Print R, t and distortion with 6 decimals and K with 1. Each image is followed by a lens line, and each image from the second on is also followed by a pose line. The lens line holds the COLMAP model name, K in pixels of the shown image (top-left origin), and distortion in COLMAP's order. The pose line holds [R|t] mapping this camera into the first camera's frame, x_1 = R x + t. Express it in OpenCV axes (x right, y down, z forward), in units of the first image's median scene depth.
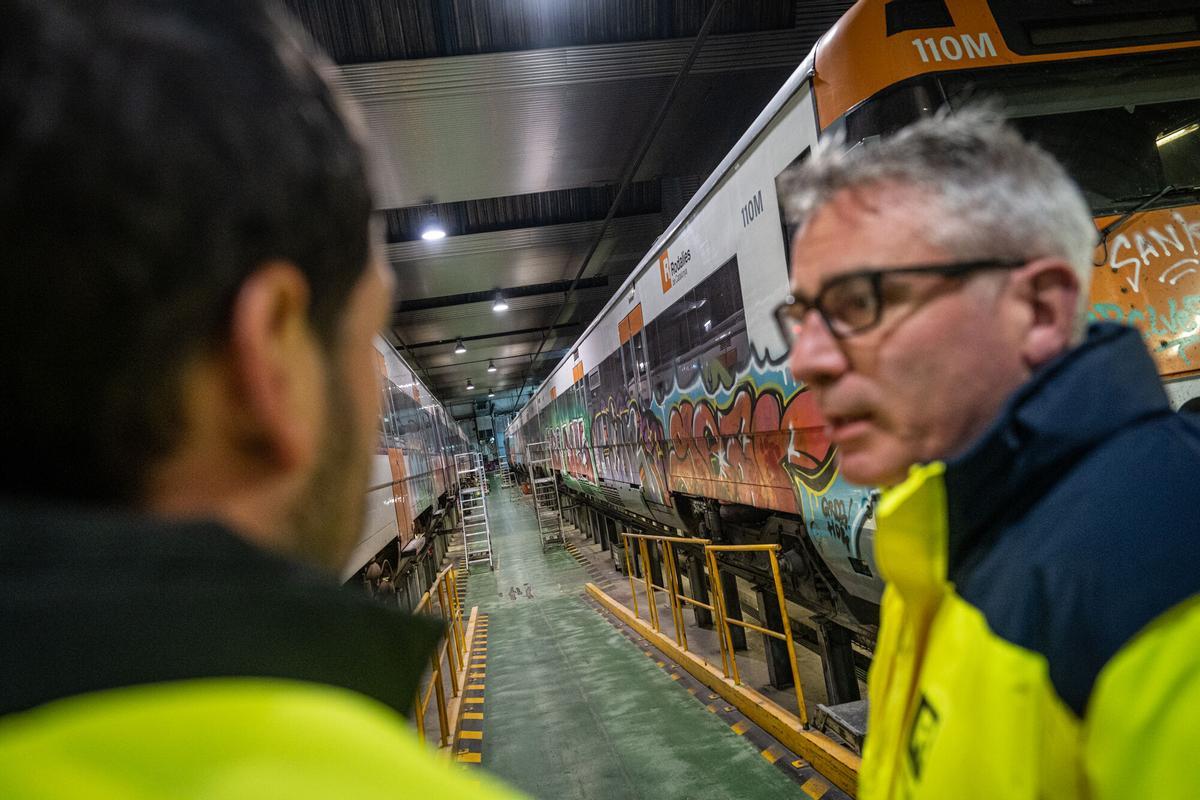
lens RADIAL K [[812.5, 0, 600.0], [0, 812.5, 400.0], [0, 0, 1]] dist [-0.006186, -0.000119]
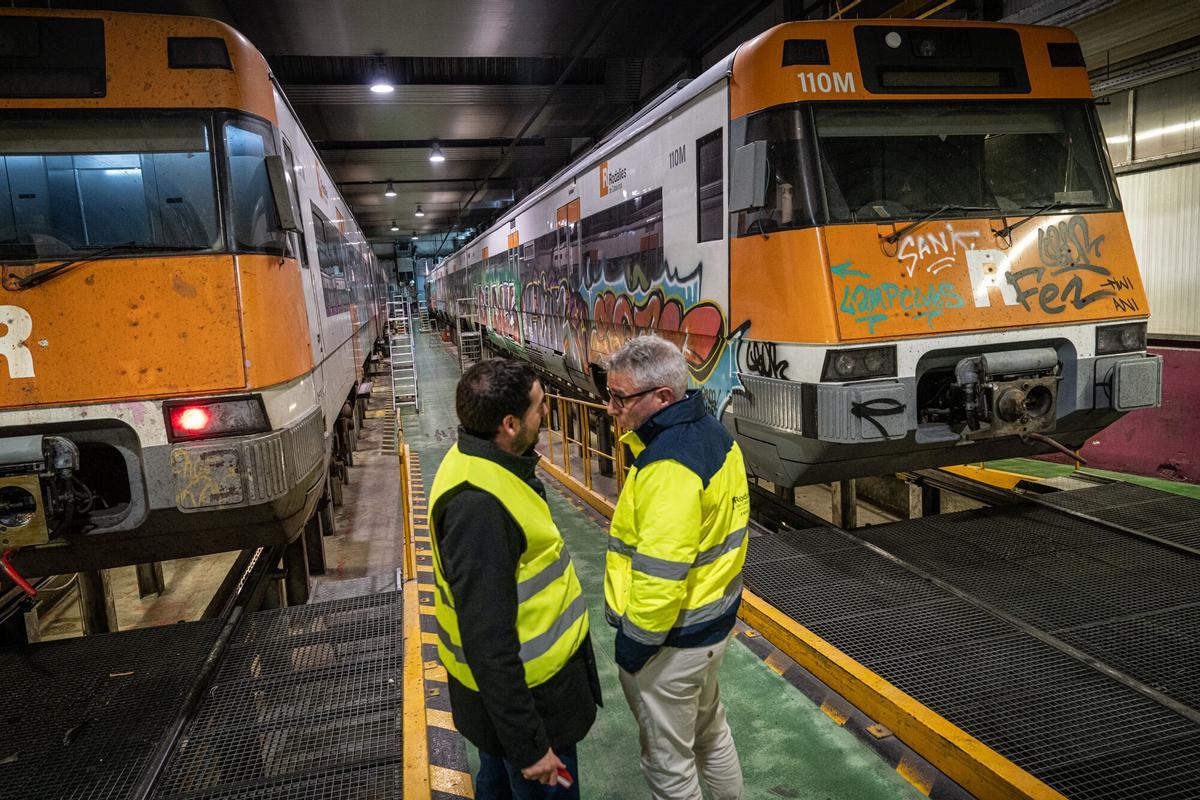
lens RADIAL K [[812.5, 0, 600.0], [0, 812.5, 400.0], [0, 0, 1]] dist [-0.006186, -0.000119]
pose [[0.990642, 0.080618, 0.110130, -0.026890], [-0.098971, 0.979952, 0.172915, -0.045020], [-0.093982, -0.182196, 0.978760, -0.193462]]
